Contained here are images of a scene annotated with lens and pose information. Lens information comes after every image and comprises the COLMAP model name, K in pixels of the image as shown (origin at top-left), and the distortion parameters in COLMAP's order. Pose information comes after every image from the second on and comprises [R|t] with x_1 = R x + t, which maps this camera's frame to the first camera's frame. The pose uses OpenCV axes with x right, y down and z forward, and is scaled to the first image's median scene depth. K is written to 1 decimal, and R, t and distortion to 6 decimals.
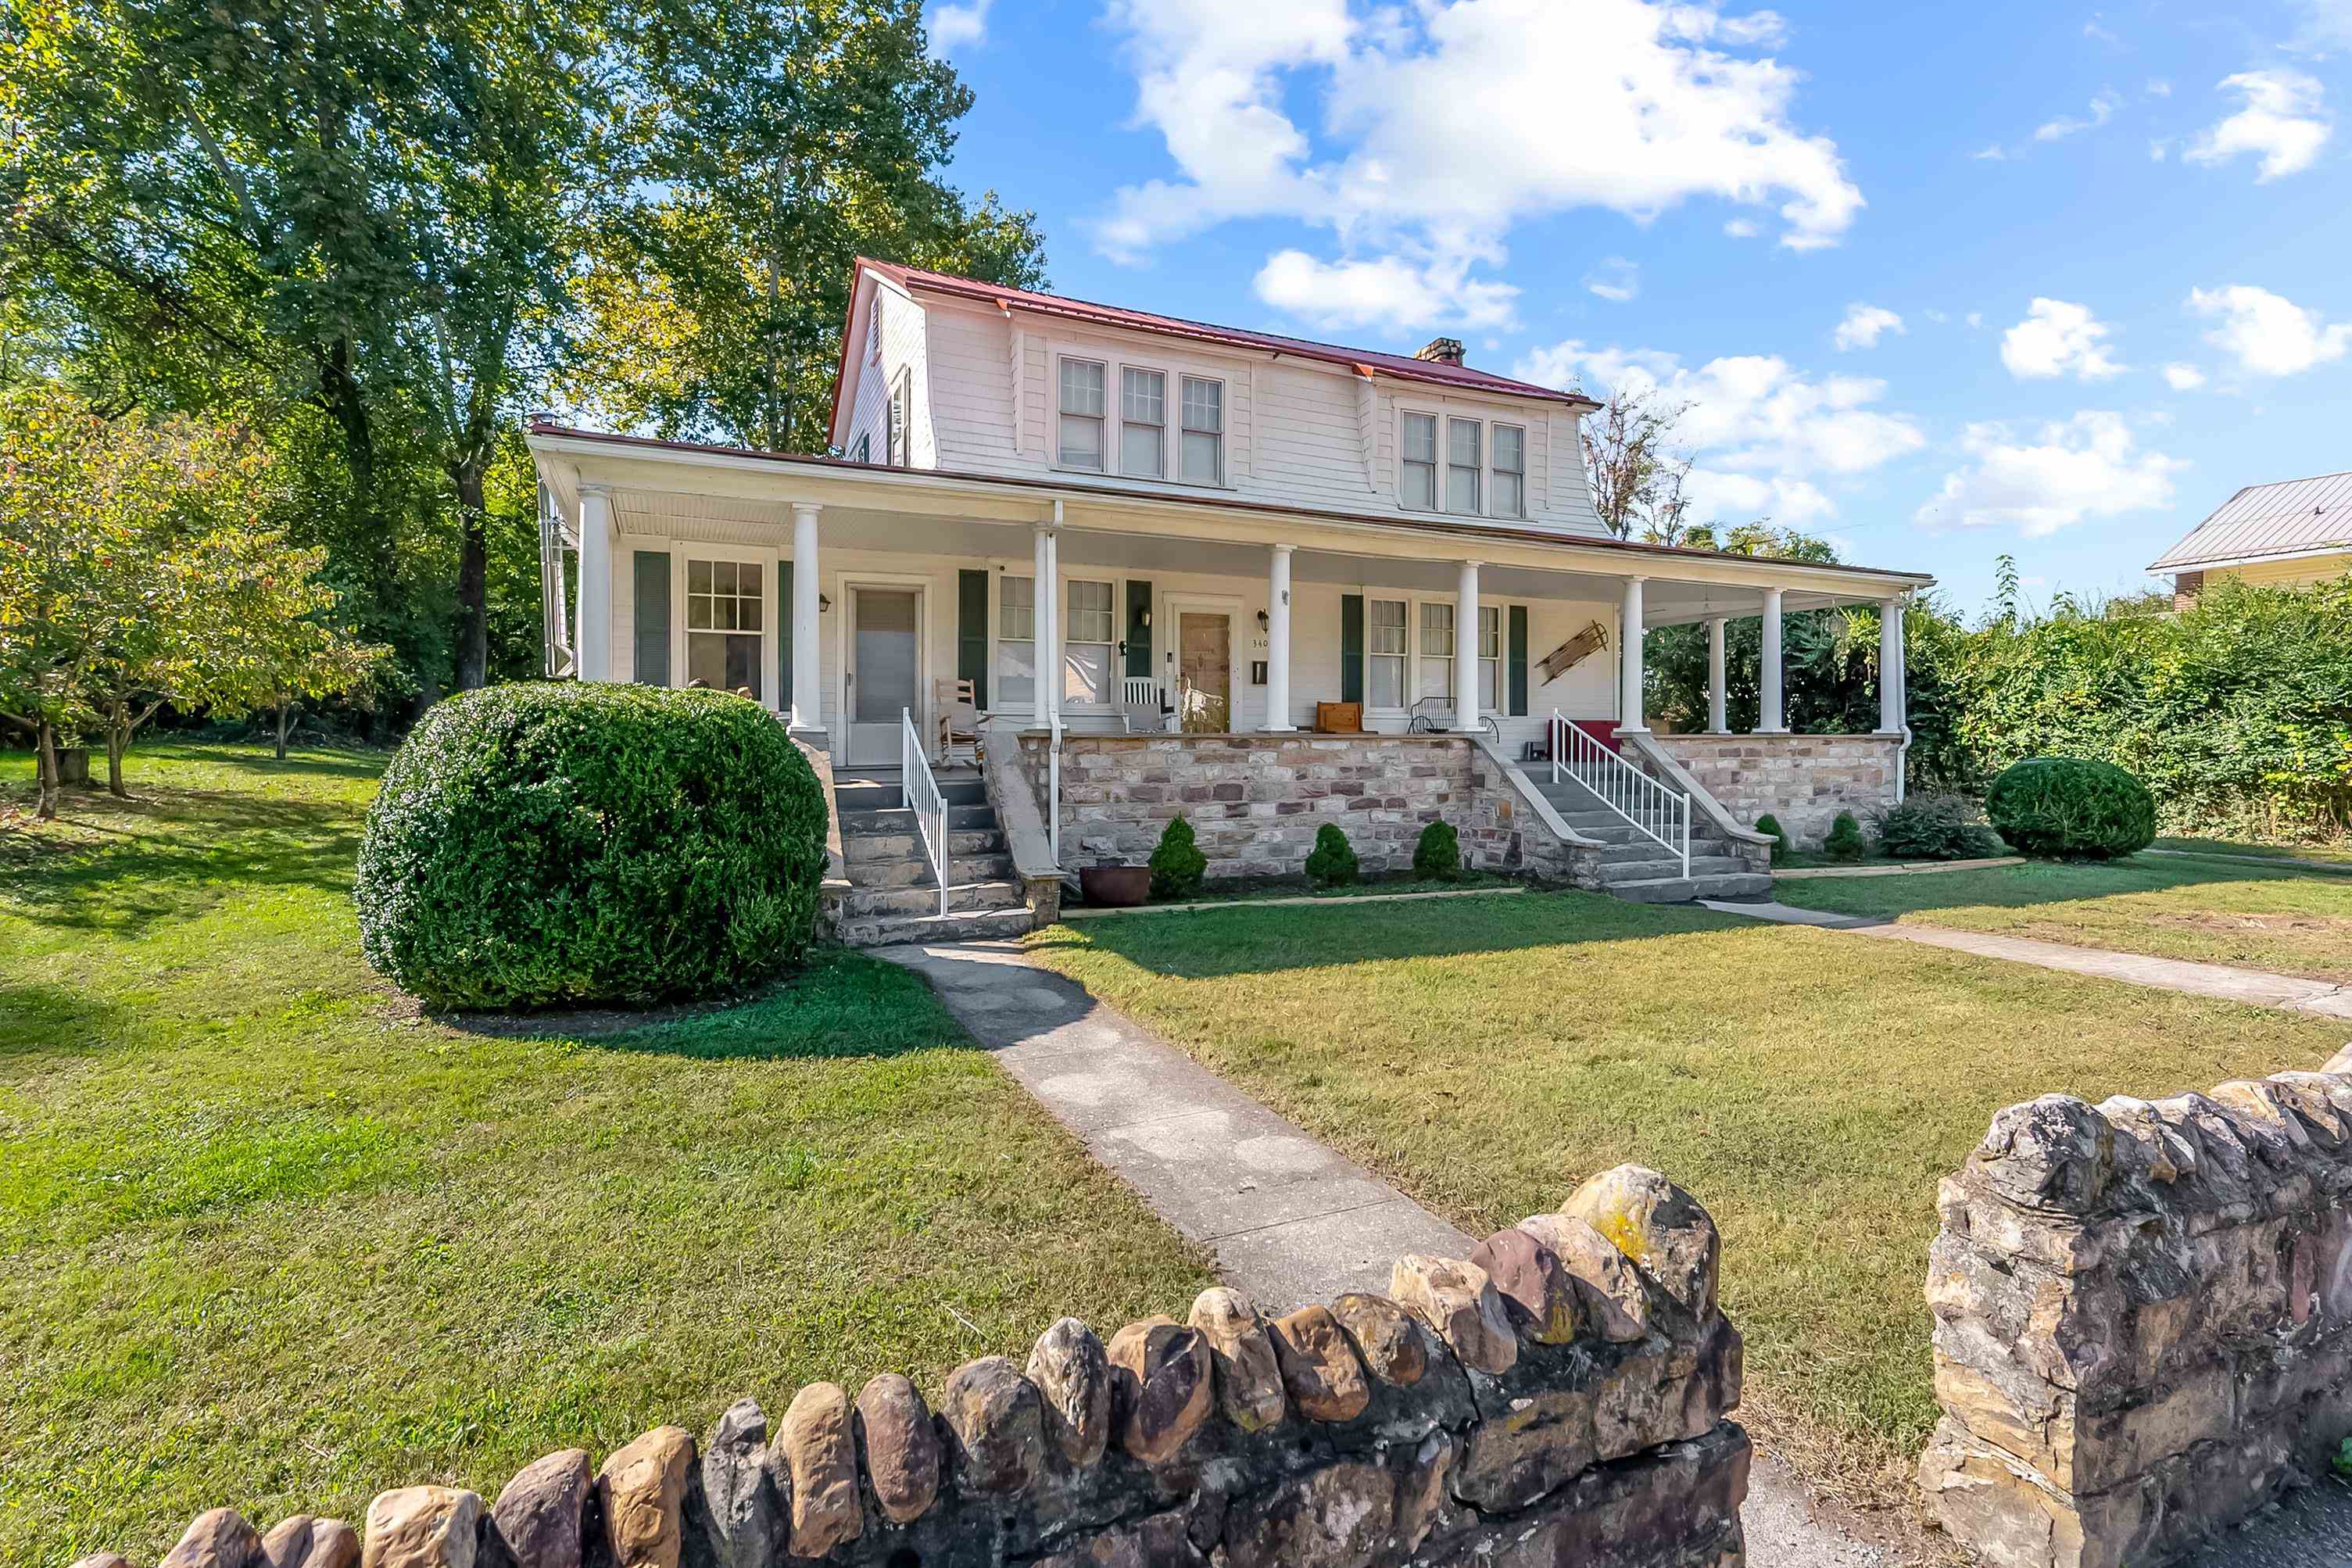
lens RADIAL K [[1075.7, 0, 1182.2], [0, 1075.7, 744.4], [0, 0, 1]] dist [0.000048, 0.000425]
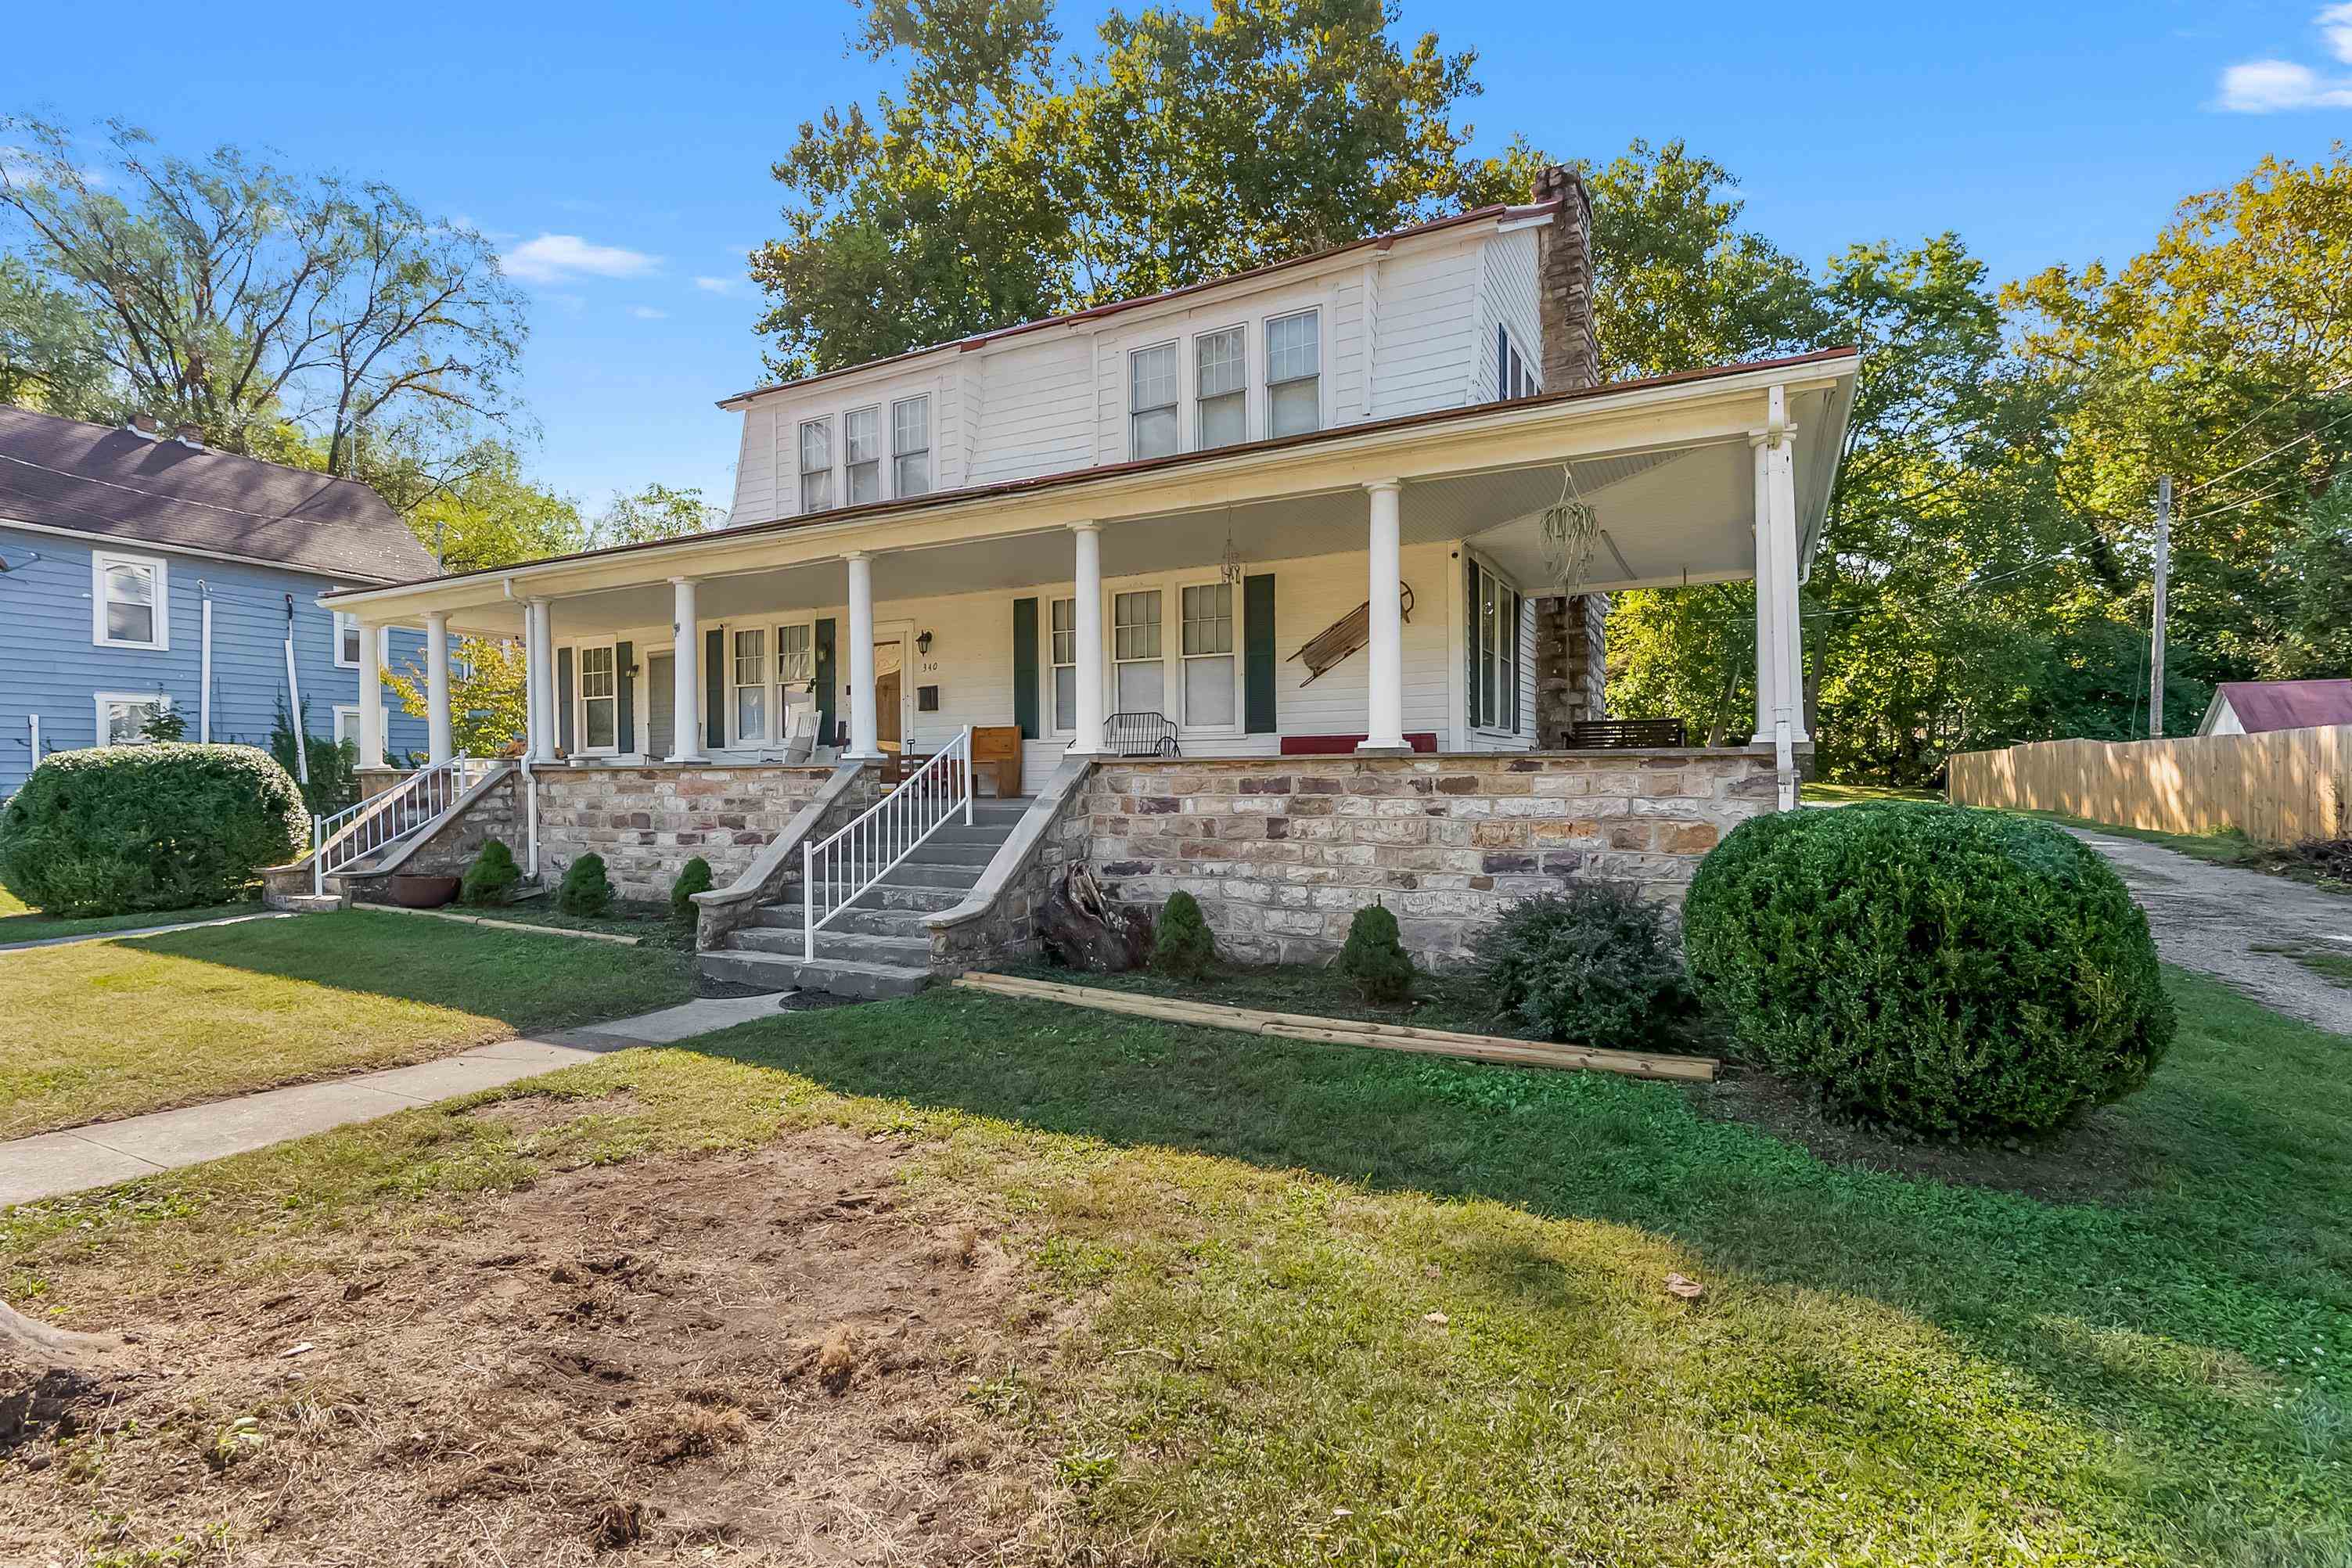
lens RADIAL K [[1070.9, 0, 1176.0], [0, 1070.9, 784.0], [0, 0, 1]] dist [-0.000015, 0.000602]
pose [[0.608526, 0.001311, -0.793533, 1.124070], [0.002395, 0.999991, 0.003488, 0.005514], [0.793530, -0.004023, 0.608518, 0.725957]]
